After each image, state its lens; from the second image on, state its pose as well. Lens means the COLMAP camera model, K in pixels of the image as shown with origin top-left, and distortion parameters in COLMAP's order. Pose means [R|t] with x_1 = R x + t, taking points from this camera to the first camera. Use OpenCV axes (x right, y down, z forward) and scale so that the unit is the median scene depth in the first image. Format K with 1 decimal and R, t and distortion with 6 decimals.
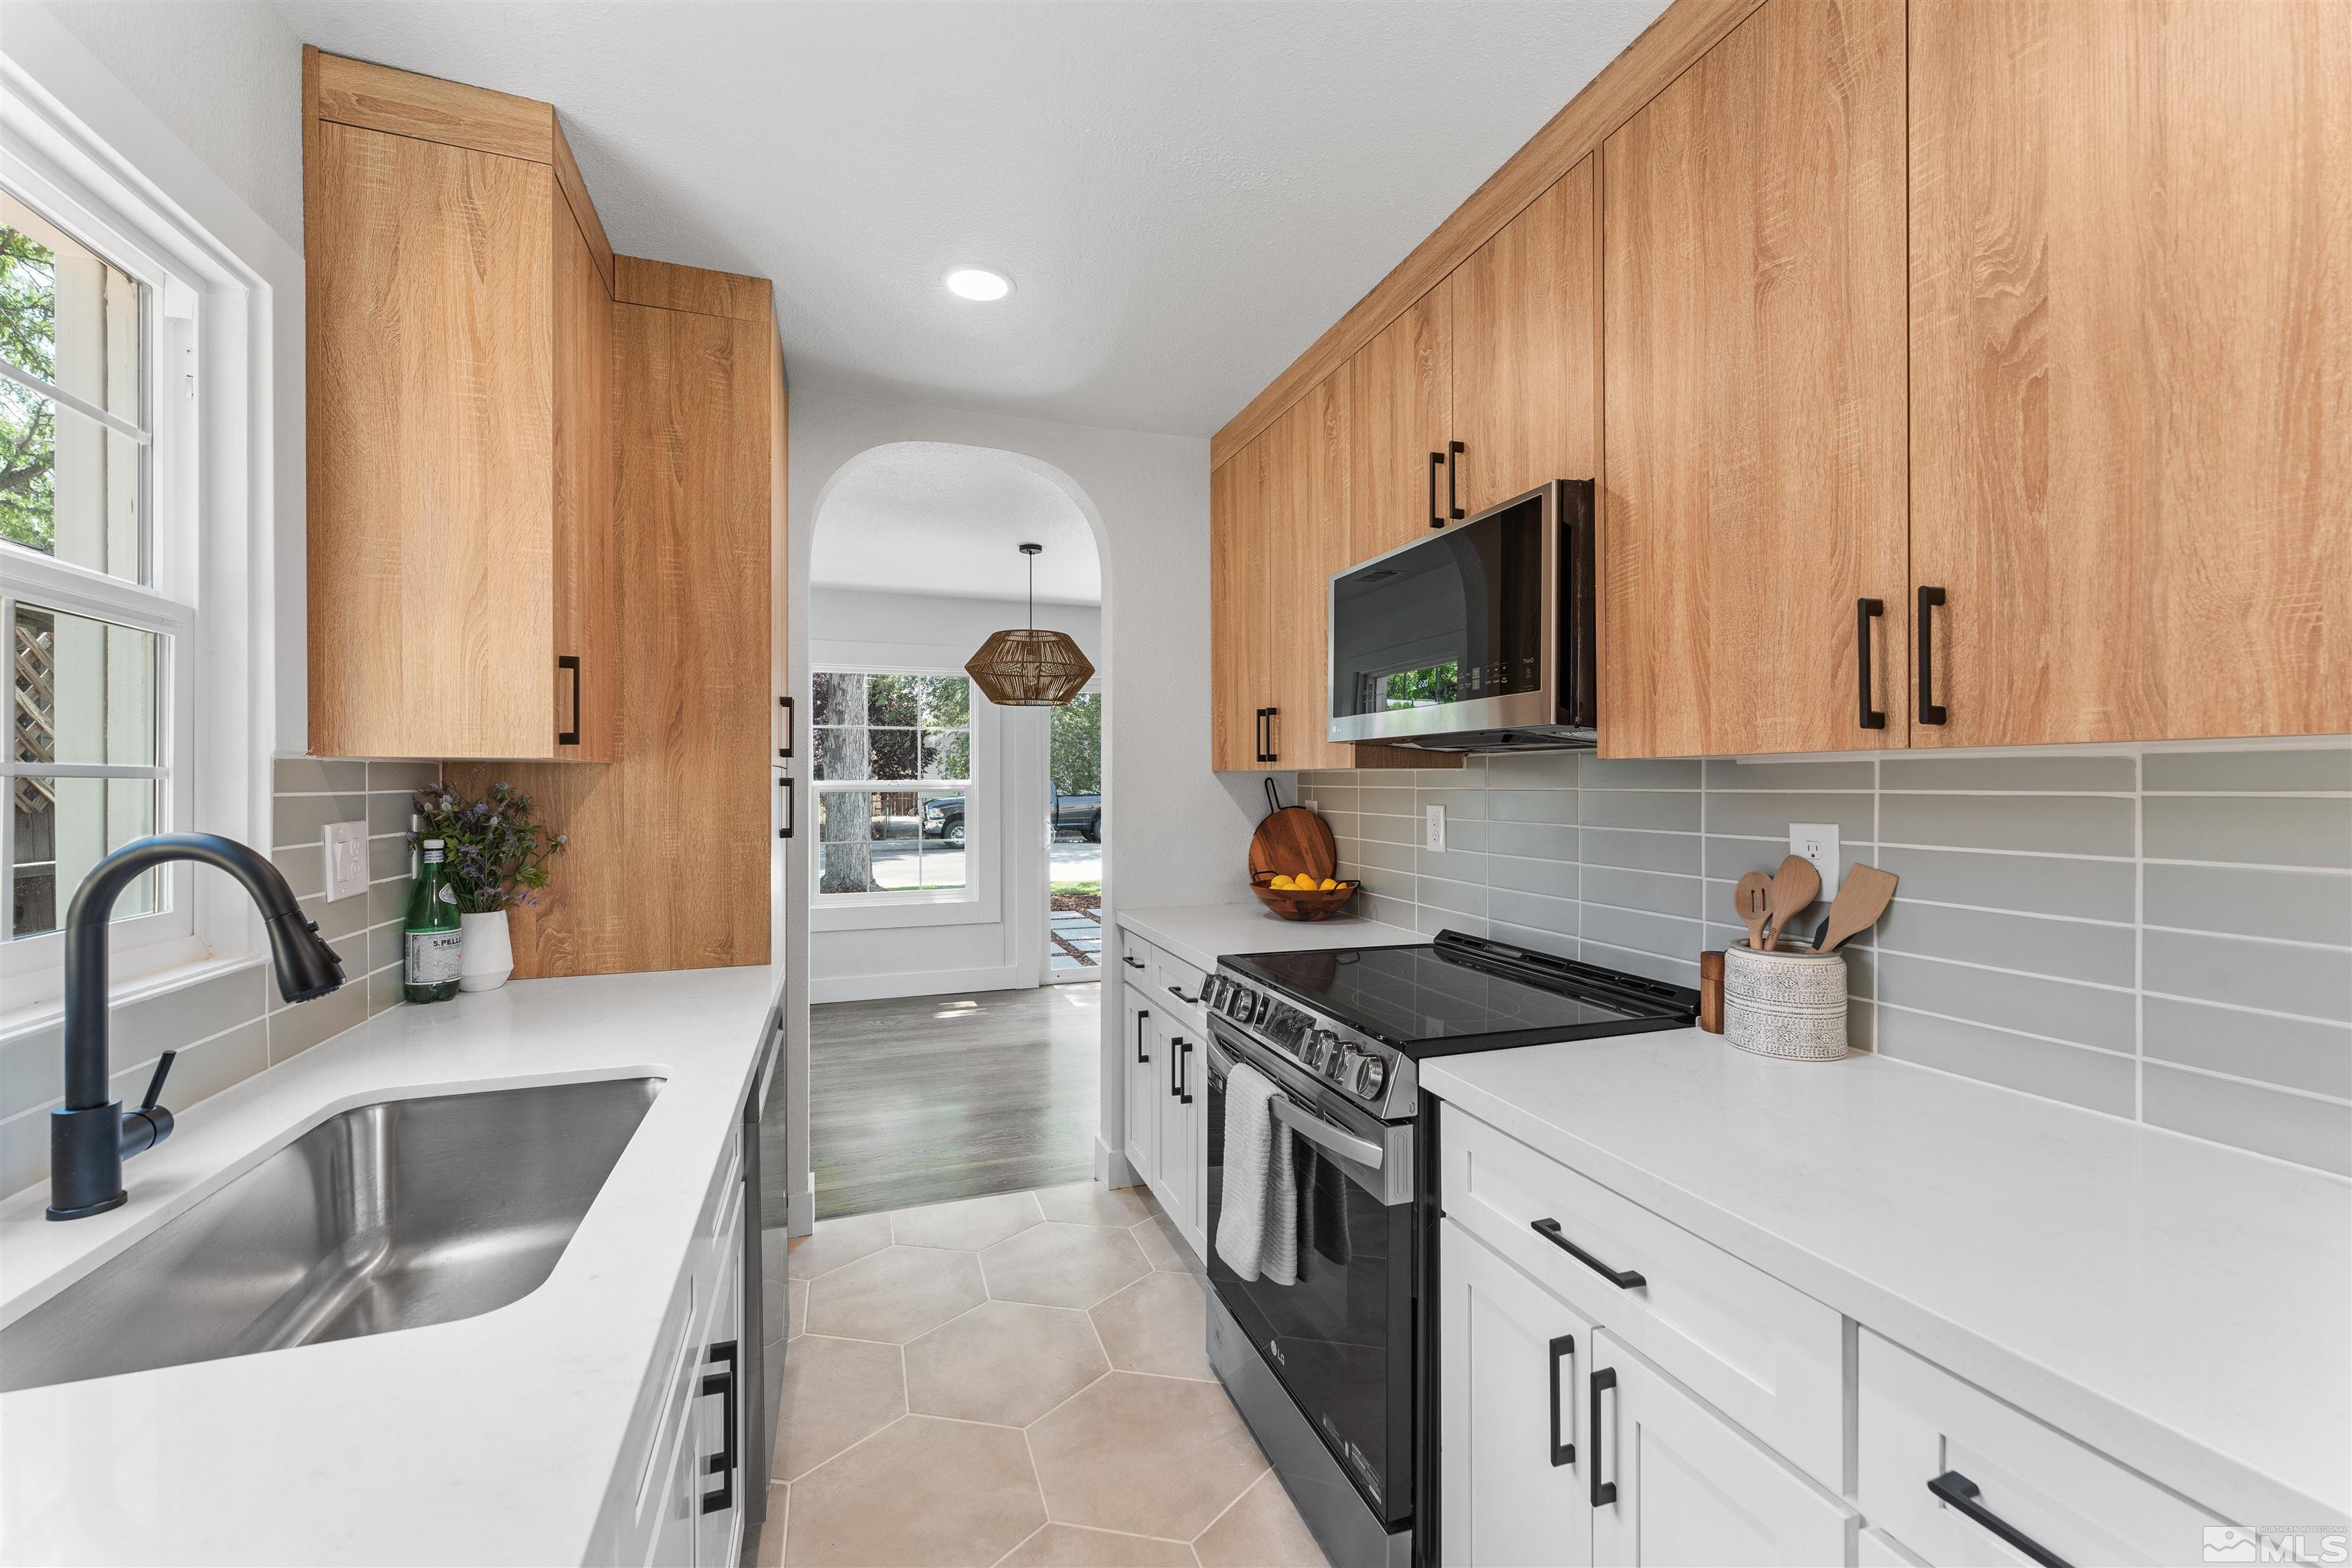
lens RADIAL K [[942.4, 0, 1182.6], [0, 942.4, 784.7], [0, 0, 1]] dist [0.002763, -0.000281]
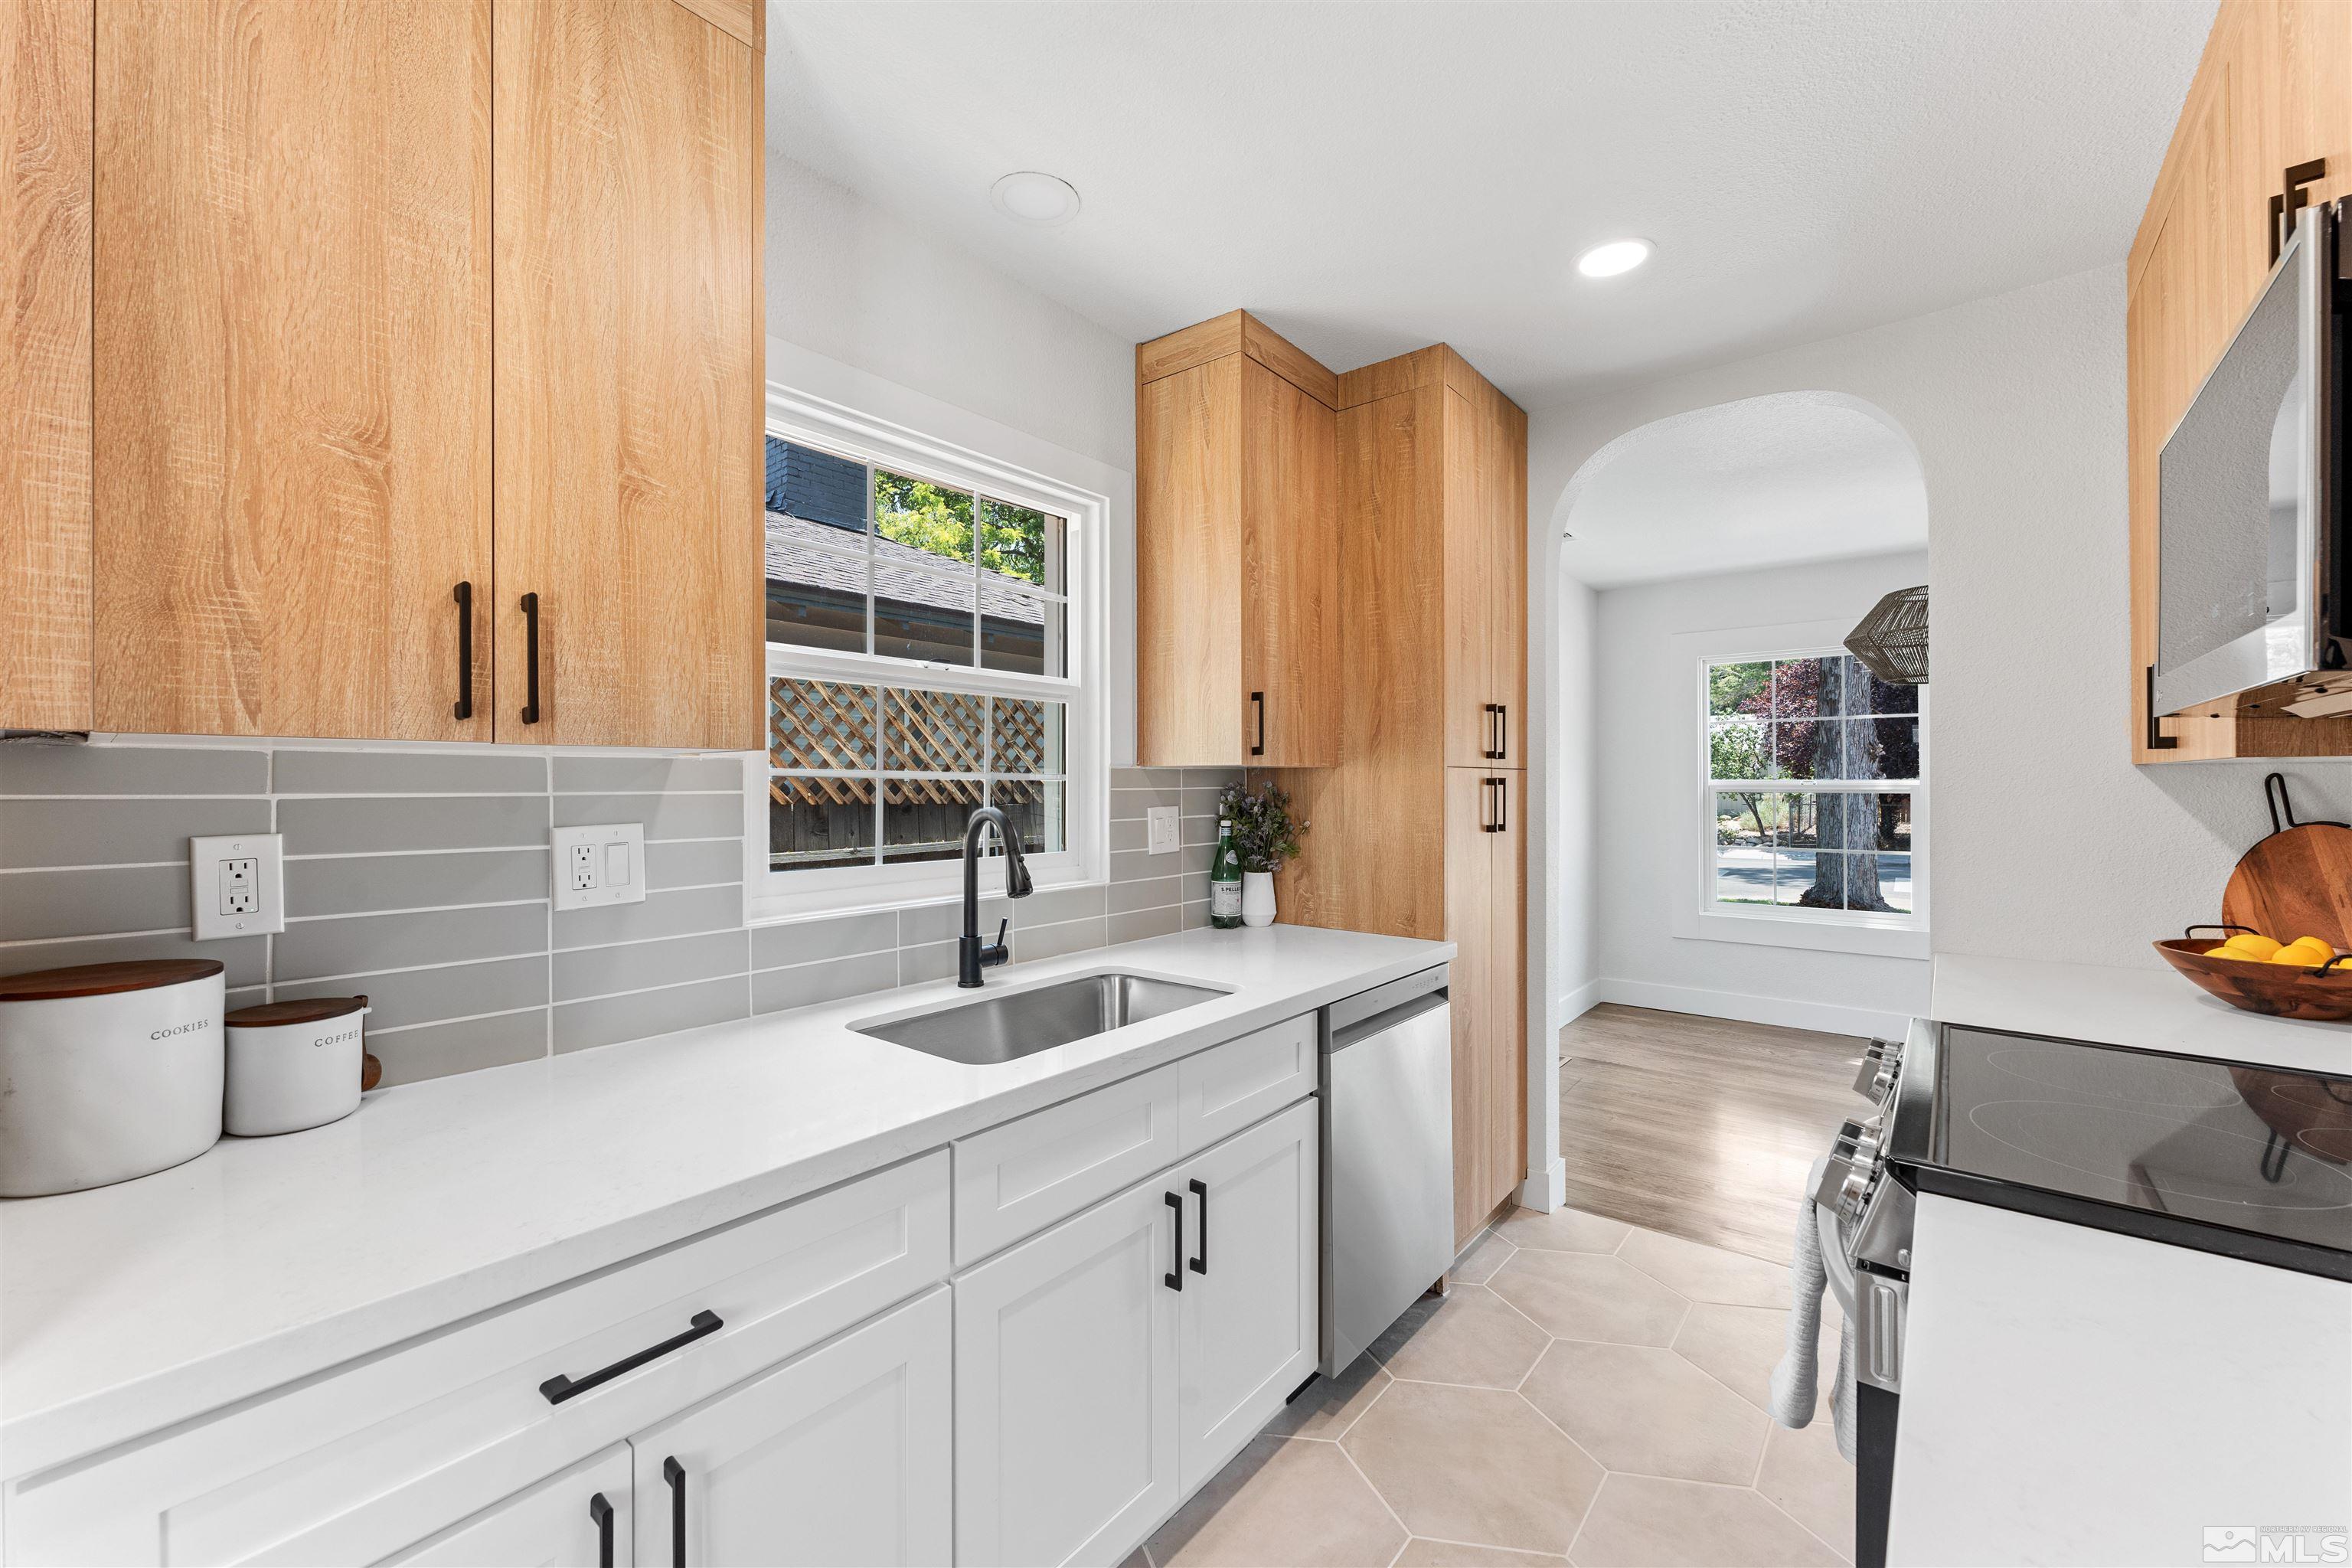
lens RADIAL K [[942.4, 0, 1172.0], [0, 942.4, 782.5], [0, 0, 1]] dist [0.002763, -0.000281]
pose [[0.513576, 0.000041, -0.858044, 0.405340], [-0.001303, 0.999999, -0.000733, -0.000657], [0.858043, 0.001494, 0.513575, 0.143289]]
